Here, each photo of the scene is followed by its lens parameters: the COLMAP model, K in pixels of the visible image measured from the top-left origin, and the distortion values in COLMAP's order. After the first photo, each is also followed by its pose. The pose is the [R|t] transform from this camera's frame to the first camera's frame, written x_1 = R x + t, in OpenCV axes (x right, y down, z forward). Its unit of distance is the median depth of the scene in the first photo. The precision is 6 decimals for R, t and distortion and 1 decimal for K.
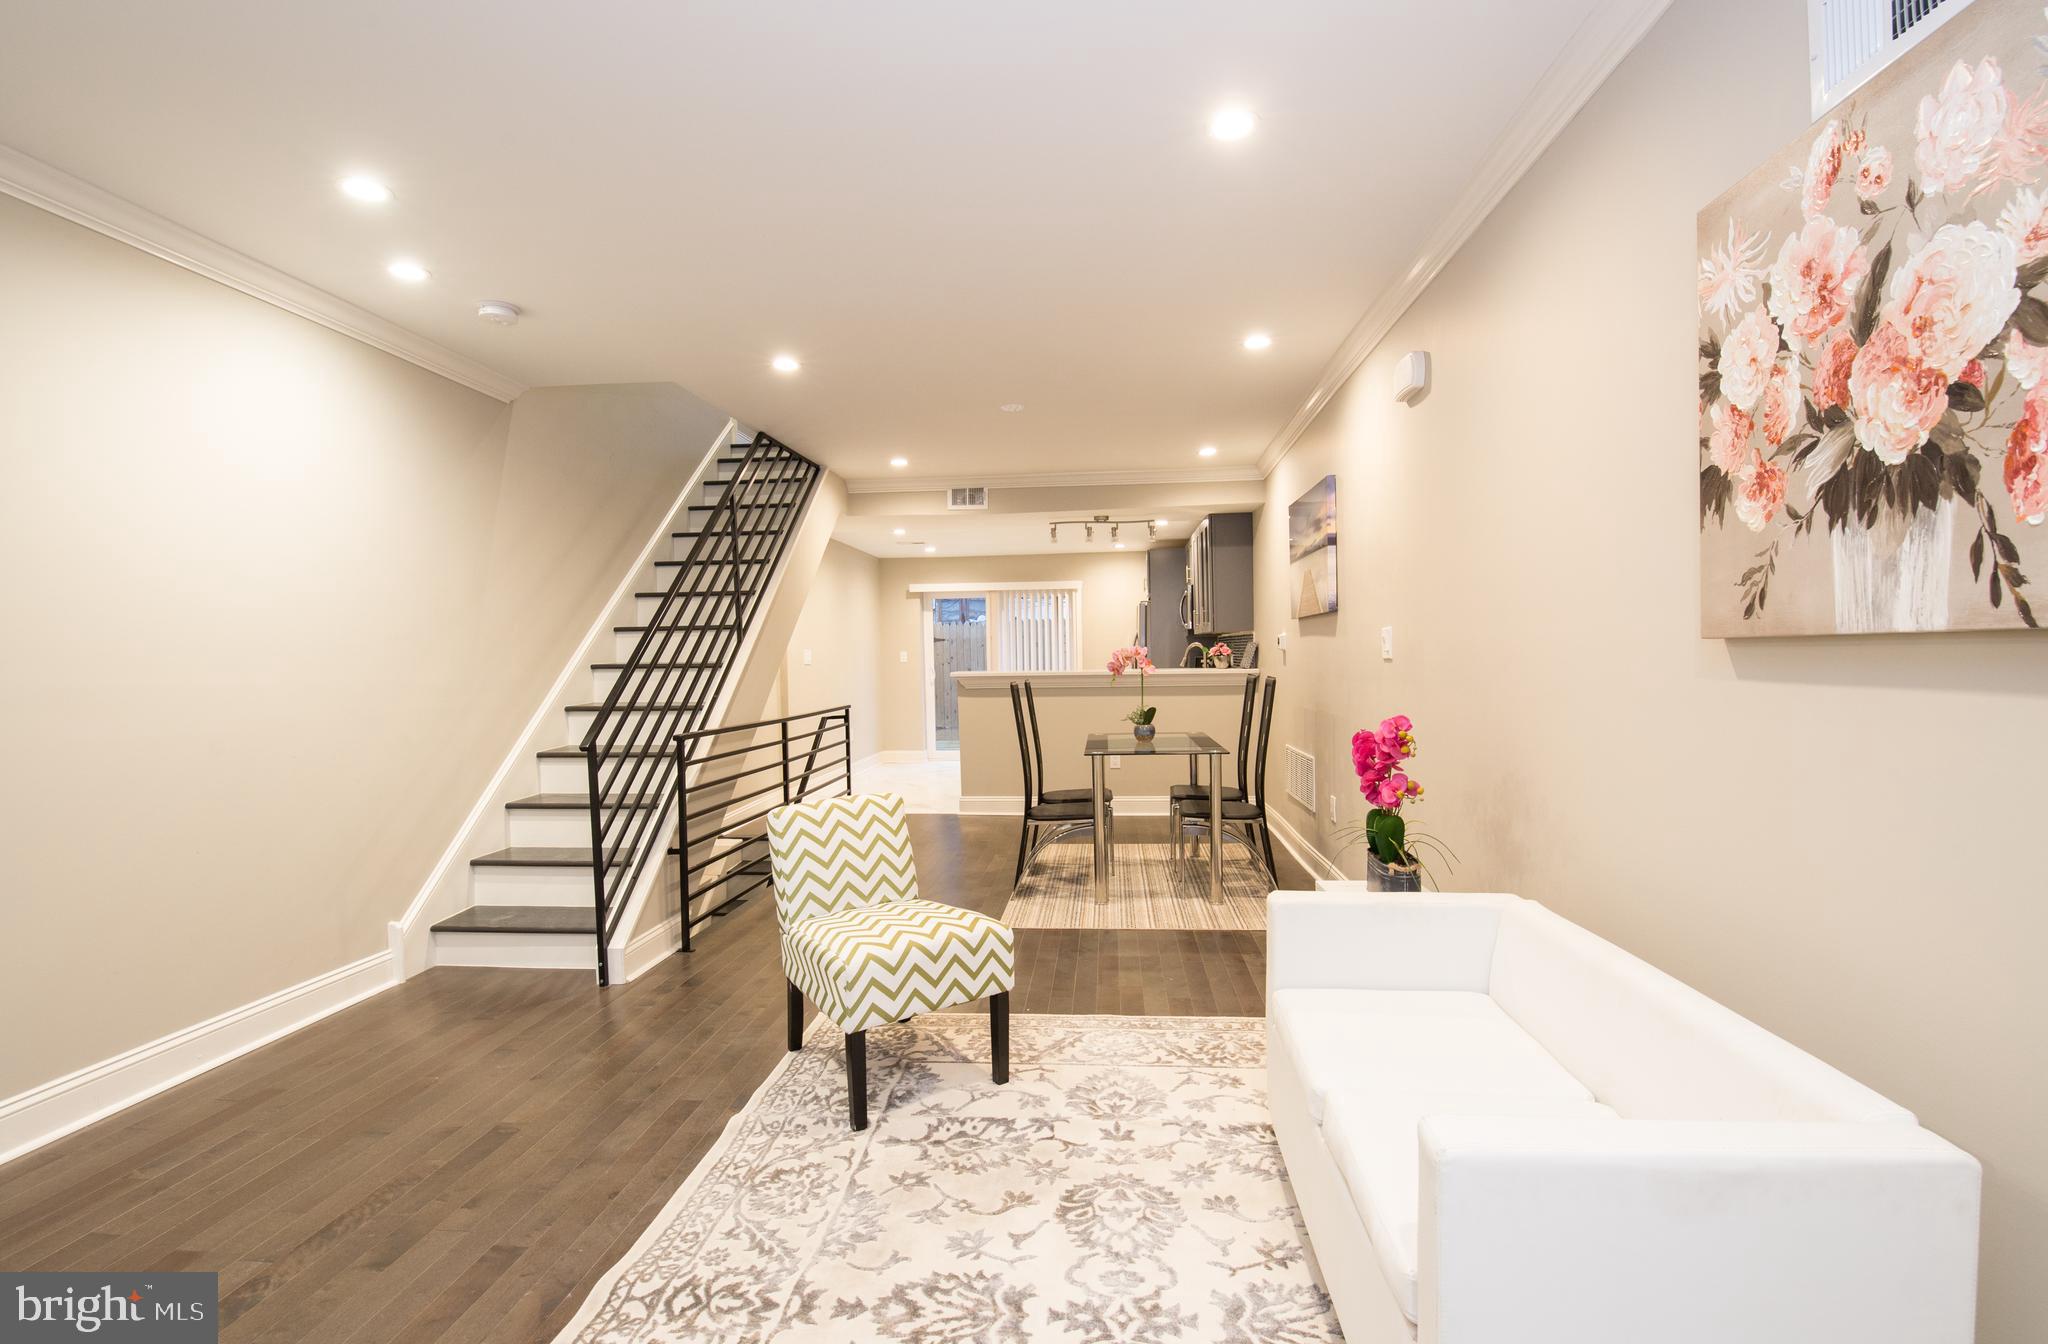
lens RADIAL K [[897.3, 0, 1024.4], [0, 897.3, 681.0], [0, 0, 1]] dist [-0.000955, -0.011144]
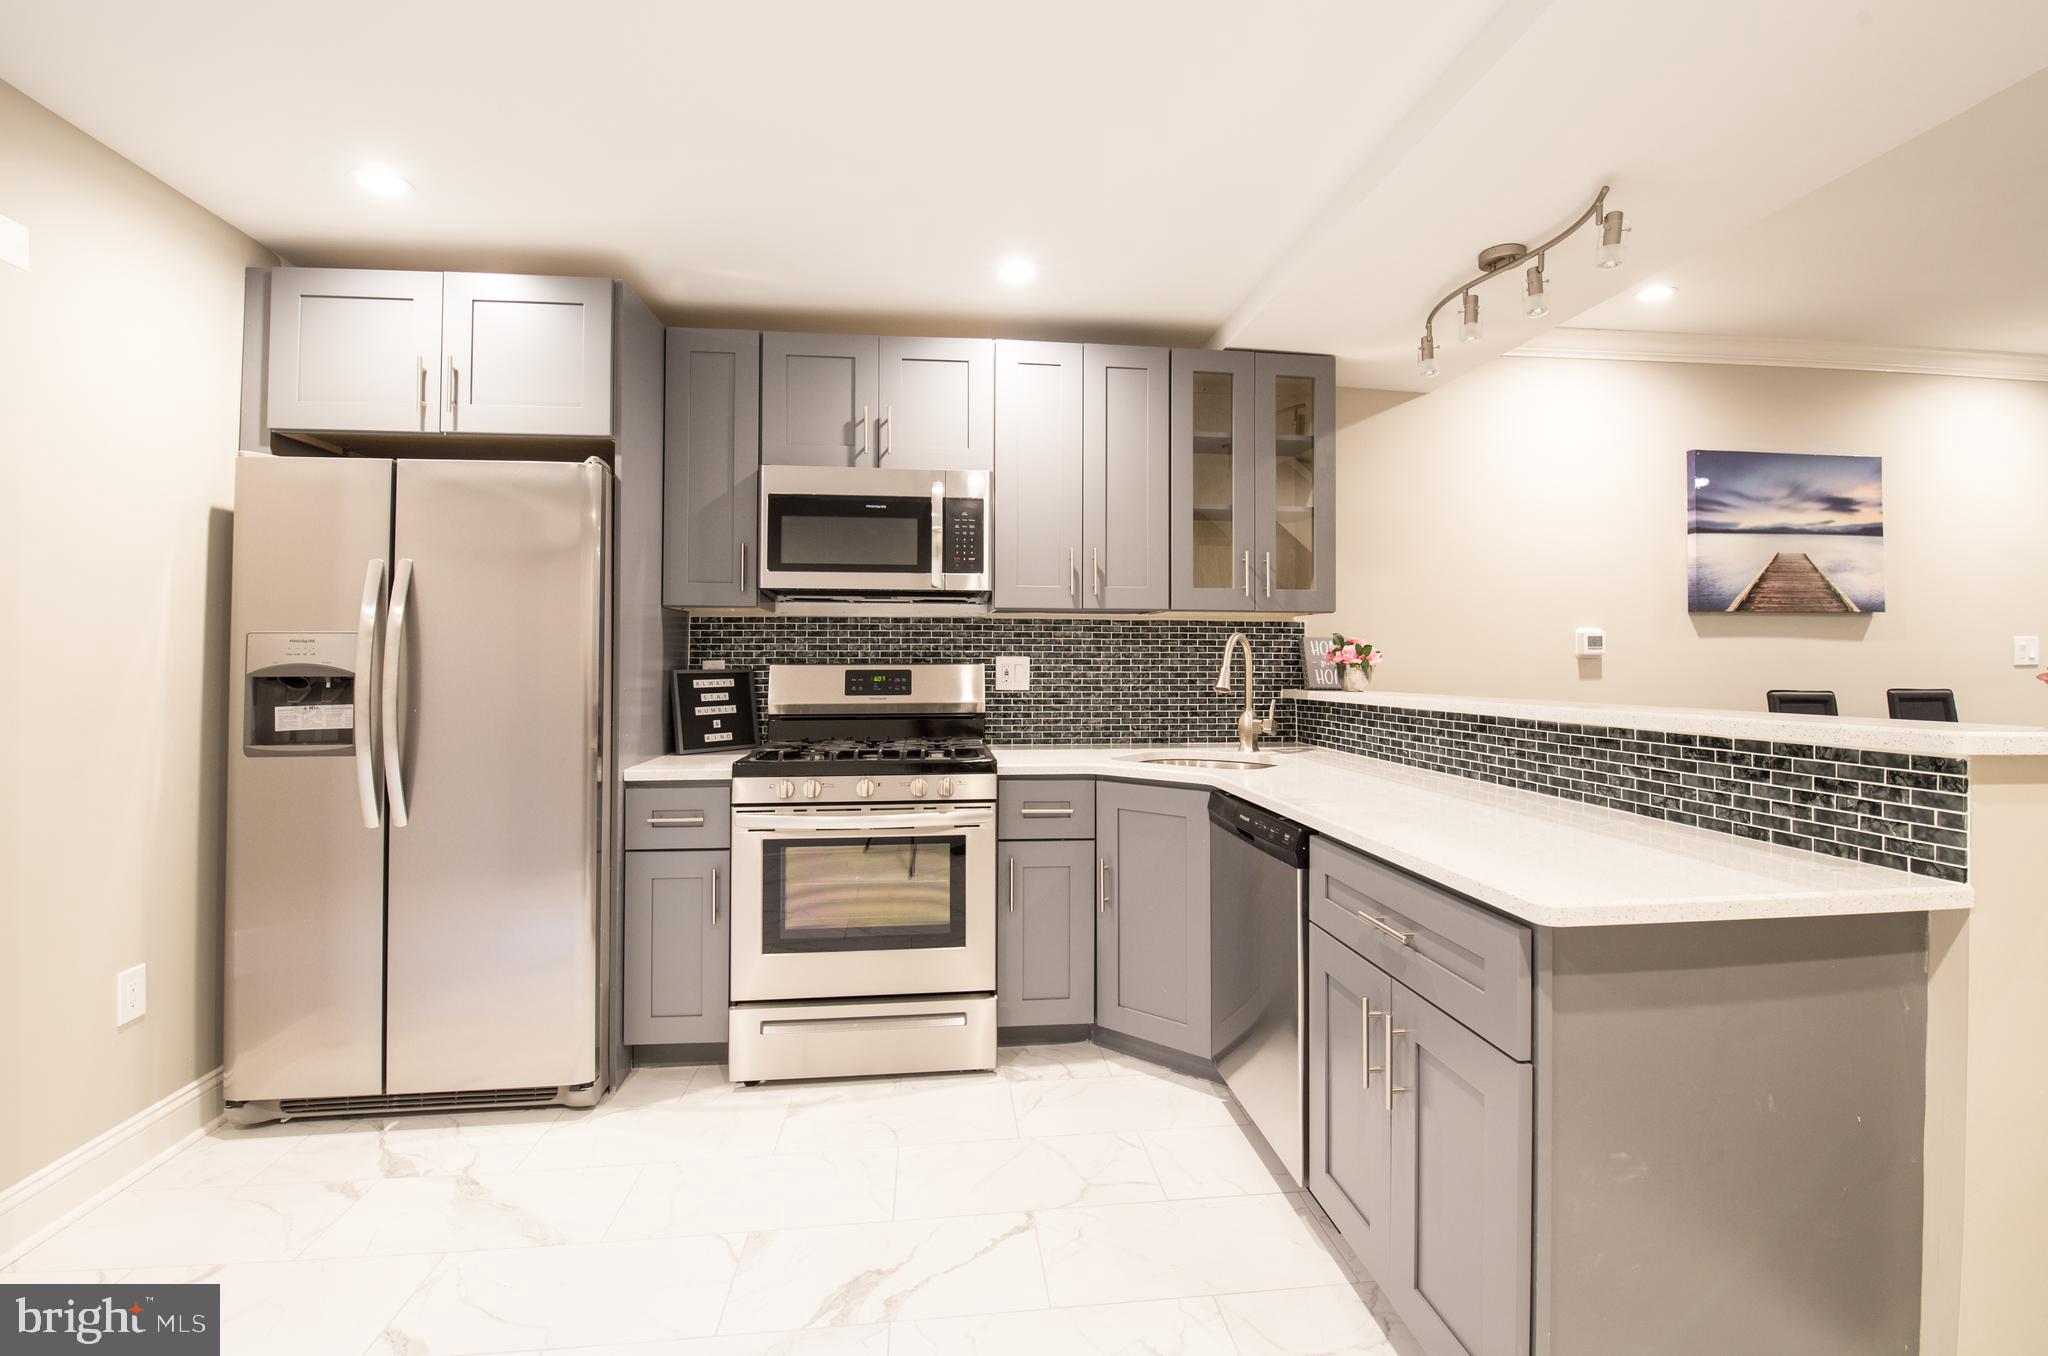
lens RADIAL K [[897.3, 0, 1025.9], [0, 897.3, 646.9], [0, 0, 1]] dist [-0.000955, -0.011144]
pose [[-0.212273, 0.037855, 0.976477, -0.921518], [0.033682, 0.998939, -0.031404, -0.124754], [-0.976630, 0.026223, -0.213323, 5.655095]]
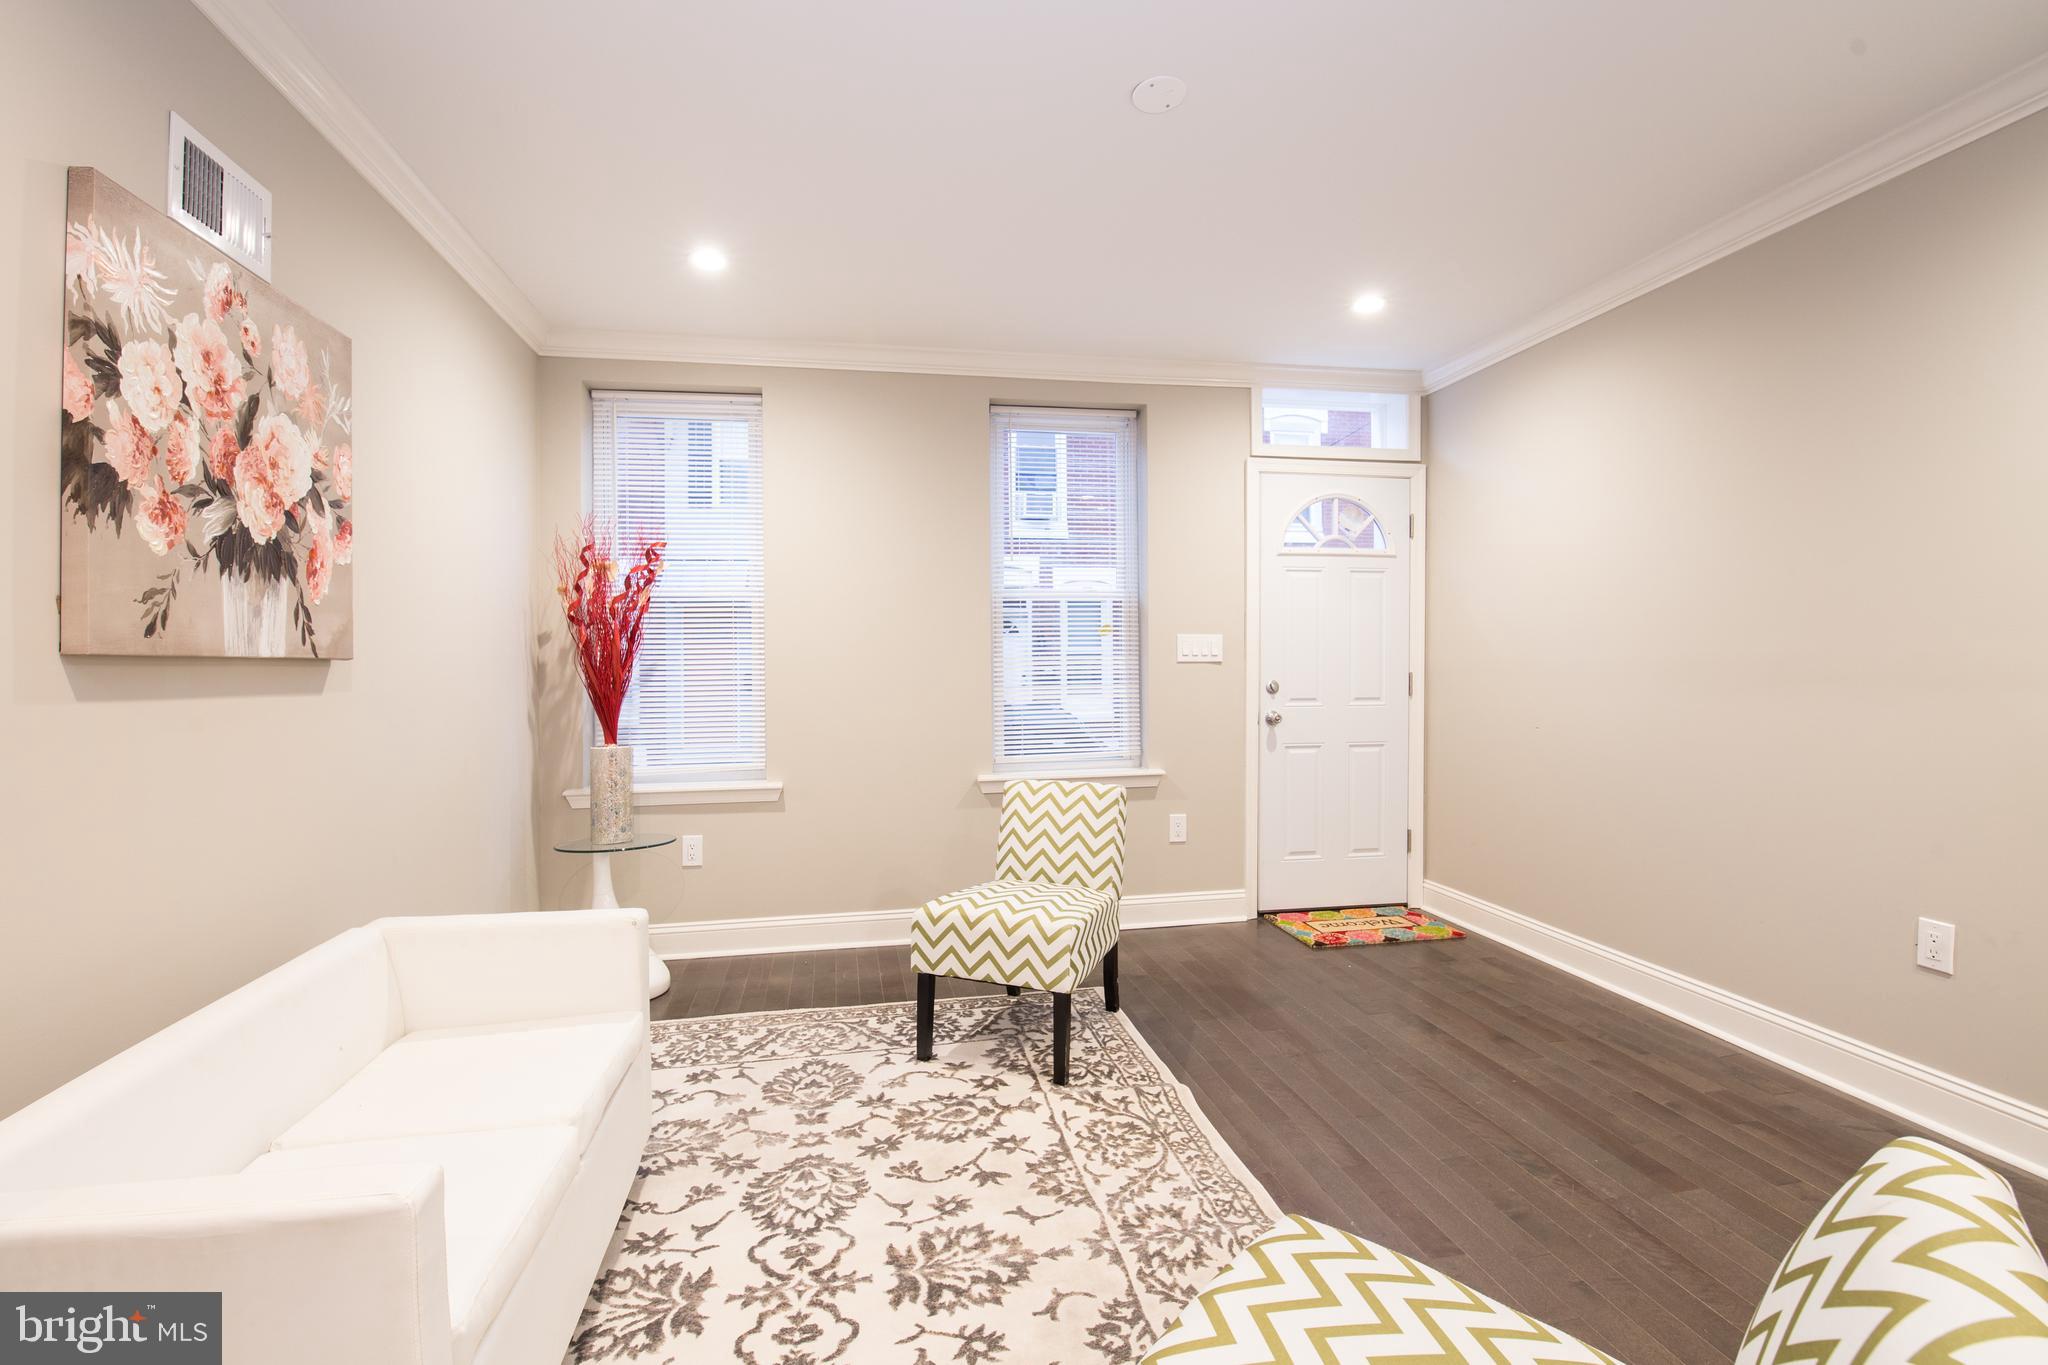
lens RADIAL K [[897.3, 0, 1025.6], [0, 897.3, 665.1], [0, 0, 1]] dist [-0.000955, -0.011144]
pose [[-0.957252, 0.027312, -0.287963, 0.144872], [0.019759, 0.999381, 0.029103, -0.045829], [0.288580, 0.022169, -0.957199, 2.150642]]
